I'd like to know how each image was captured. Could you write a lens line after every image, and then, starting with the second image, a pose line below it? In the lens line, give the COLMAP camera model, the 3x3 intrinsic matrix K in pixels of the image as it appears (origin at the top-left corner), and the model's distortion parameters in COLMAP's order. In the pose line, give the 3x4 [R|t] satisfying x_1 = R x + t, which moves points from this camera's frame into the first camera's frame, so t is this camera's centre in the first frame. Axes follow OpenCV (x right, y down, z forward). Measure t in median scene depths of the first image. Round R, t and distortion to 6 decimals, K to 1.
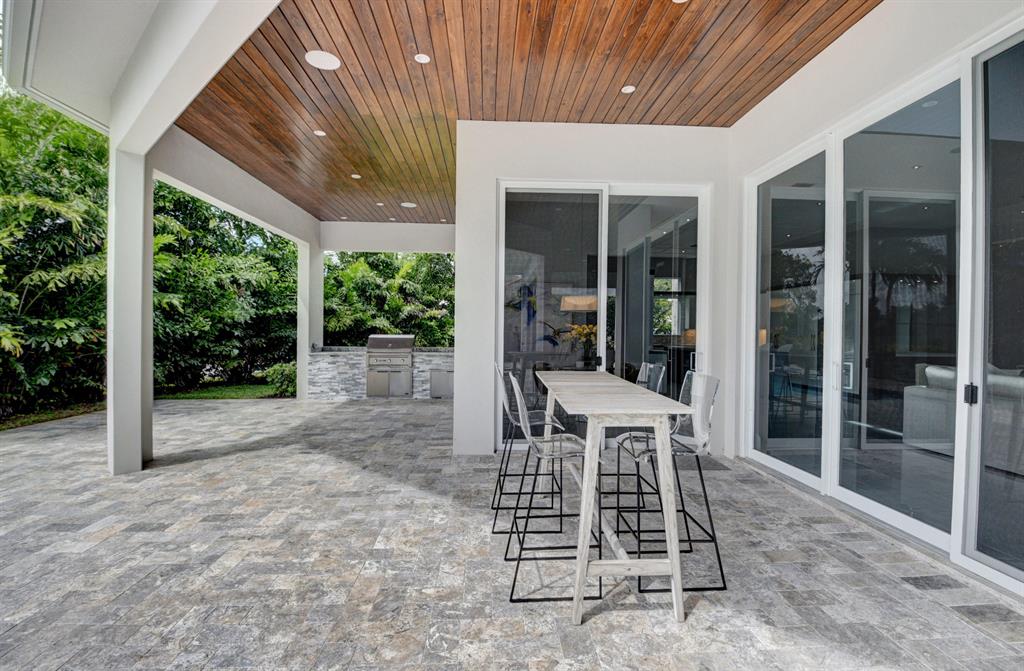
lens RADIAL K [[449.3, 0, 512.3], [0, 449.3, 326.9], [0, 0, 1]] dist [-0.000962, -0.000483]
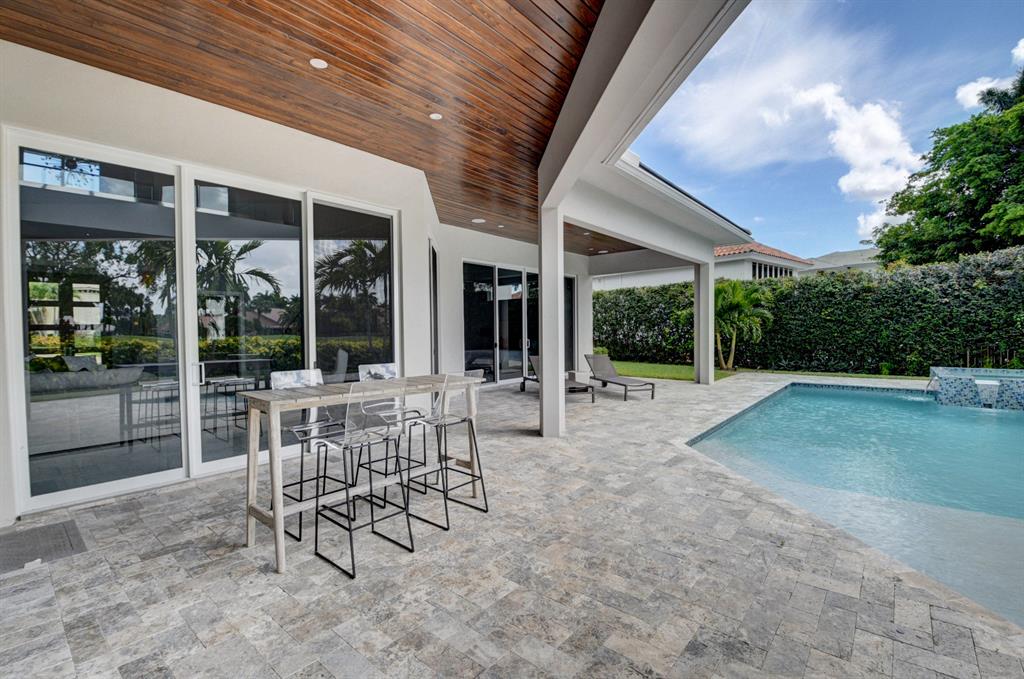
lens RADIAL K [[447.4, 0, 512.0], [0, 447.4, 339.5], [0, 0, 1]] dist [0.002206, -0.000026]
pose [[-0.703534, -0.021912, 0.710324, -0.965919], [0.006862, 0.999269, 0.037621, -0.021437], [-0.710629, 0.031342, -0.702869, 1.707910]]
